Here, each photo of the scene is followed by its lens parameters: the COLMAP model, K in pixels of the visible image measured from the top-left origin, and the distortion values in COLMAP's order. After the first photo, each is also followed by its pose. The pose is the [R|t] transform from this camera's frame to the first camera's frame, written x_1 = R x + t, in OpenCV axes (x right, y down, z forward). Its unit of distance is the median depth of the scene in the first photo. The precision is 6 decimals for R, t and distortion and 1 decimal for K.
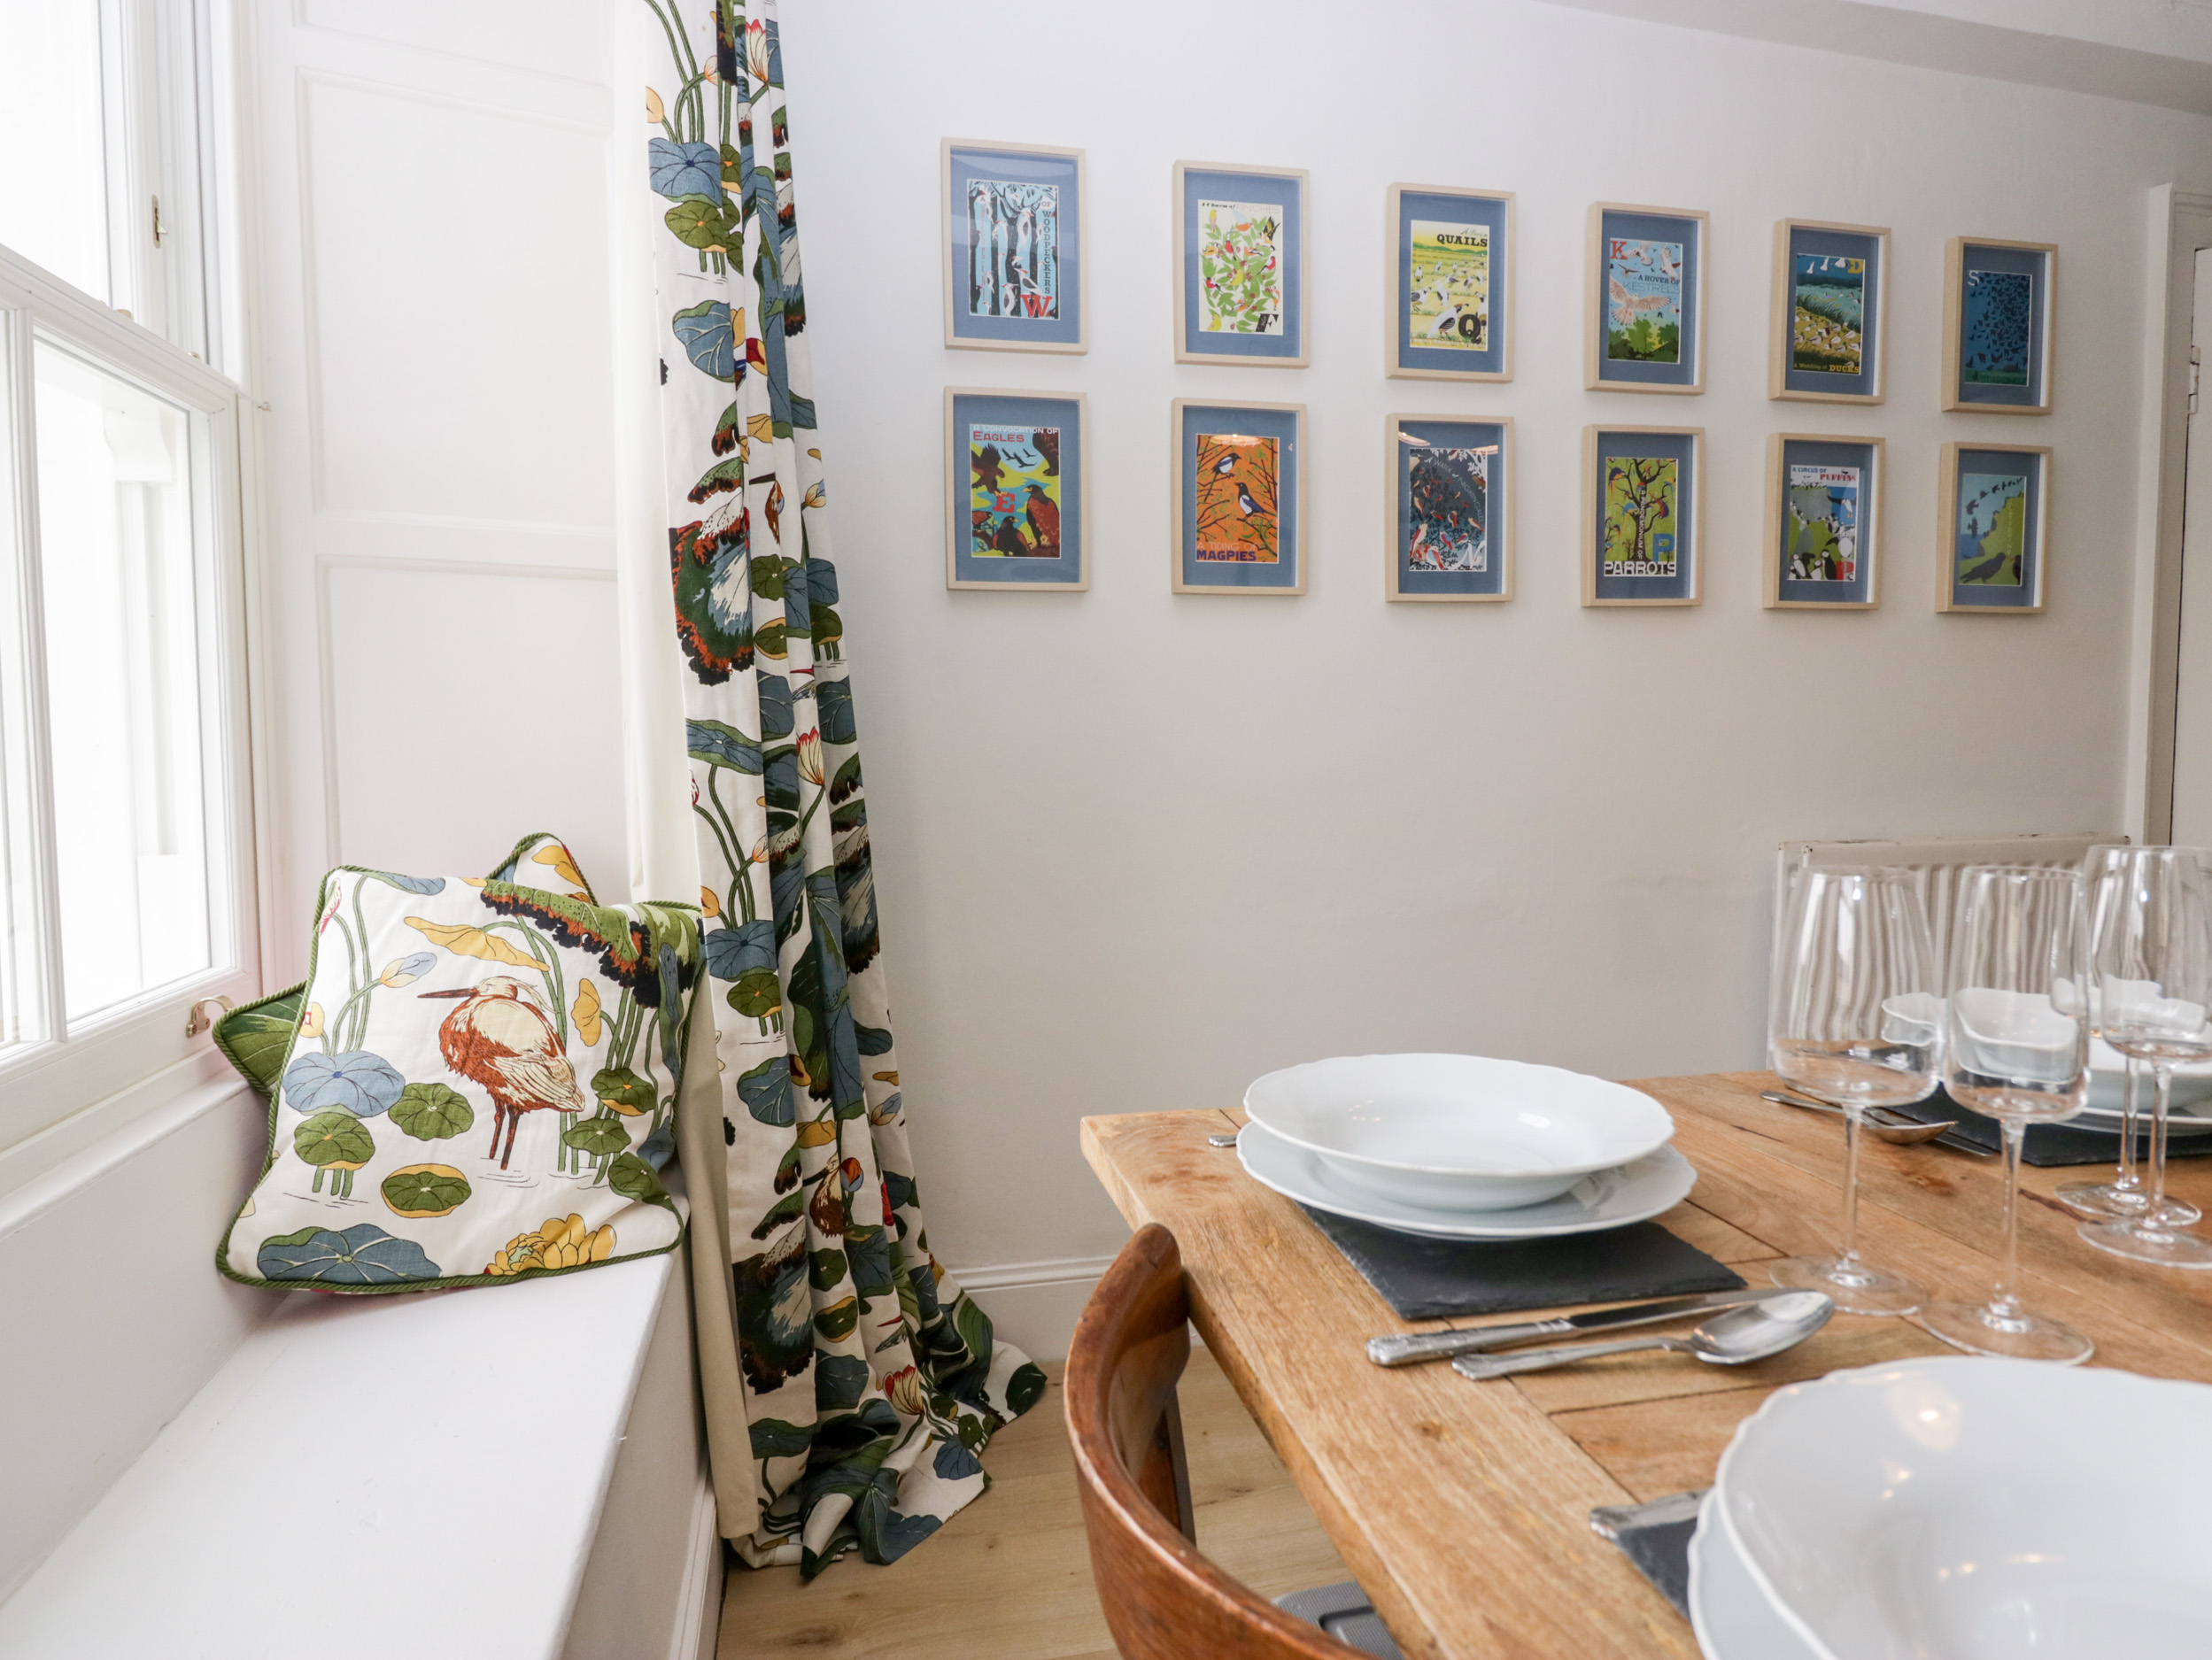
lens RADIAL K [[1336.0, 0, 1106.0], [0, 1336.0, 830.0], [0, 0, 1]] dist [-0.003775, -0.000886]
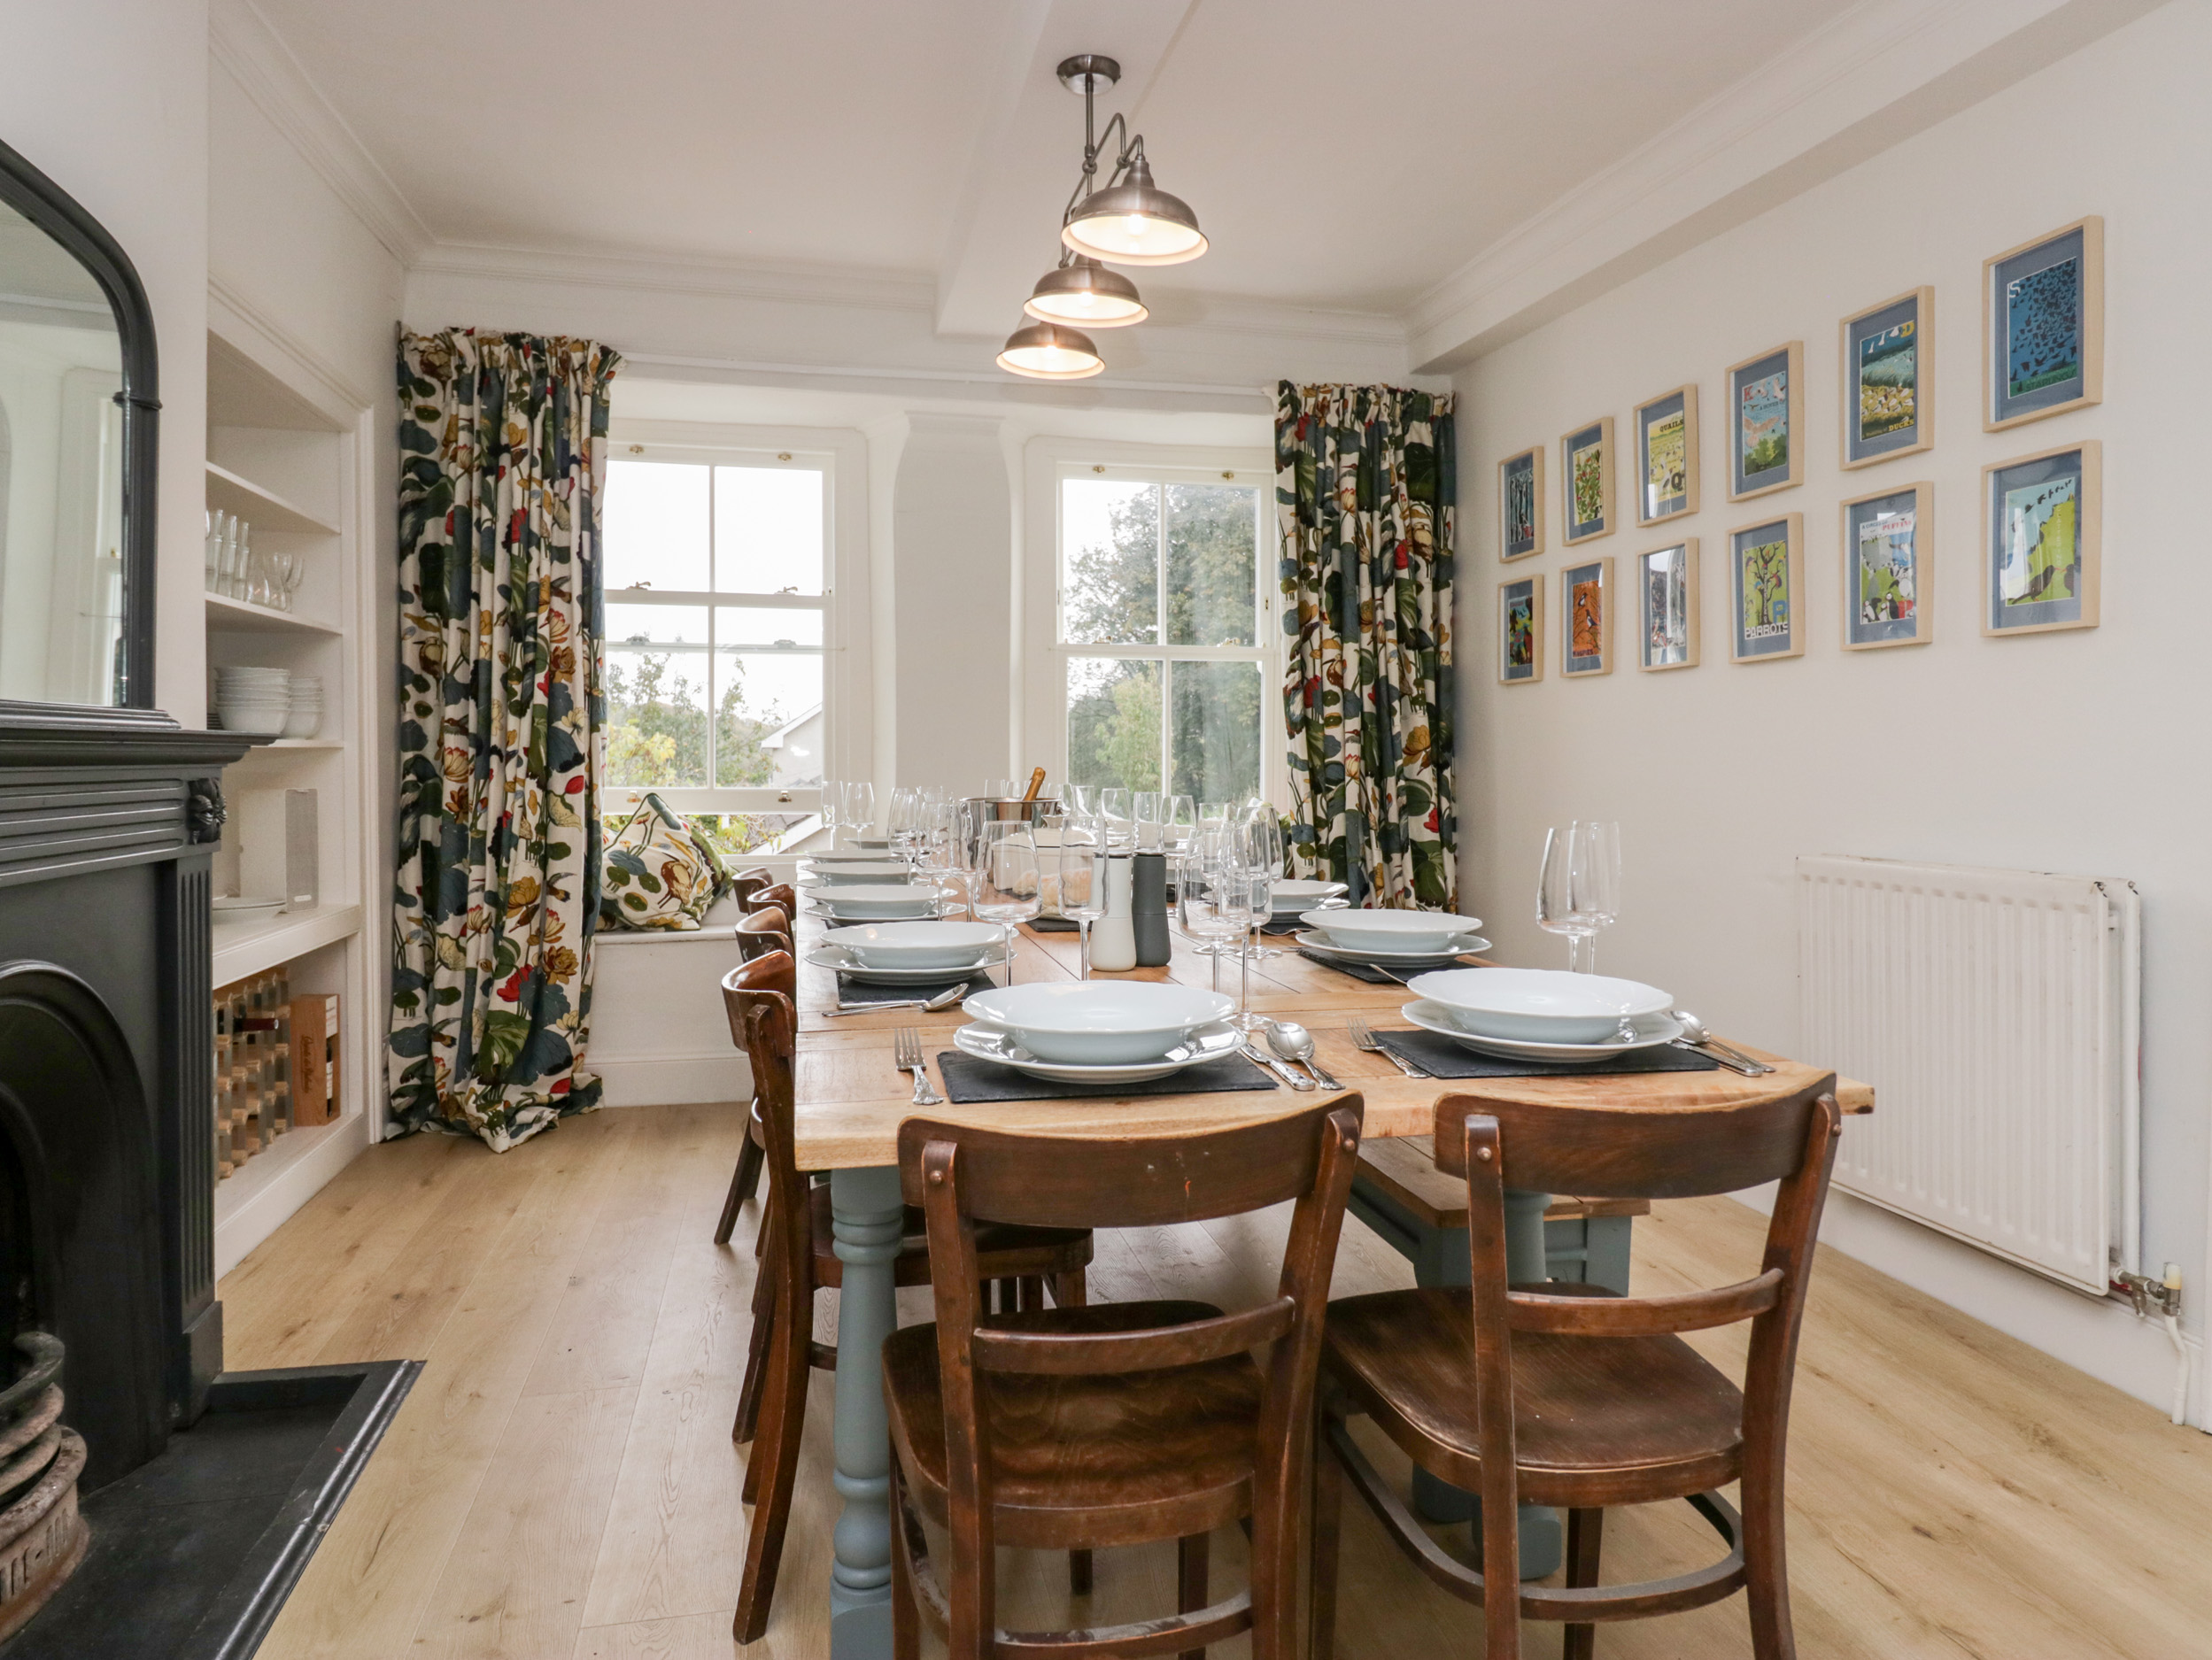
lens RADIAL K [[1409.3, 0, 1106.0], [0, 1409.3, 830.0], [0, 0, 1]] dist [0.002330, 0.000436]
pose [[-0.006078, 0.054371, -0.998502, 1.745249], [-0.079501, 0.995334, 0.054682, -0.030524], [0.996816, 0.079714, -0.001727, 0.391396]]
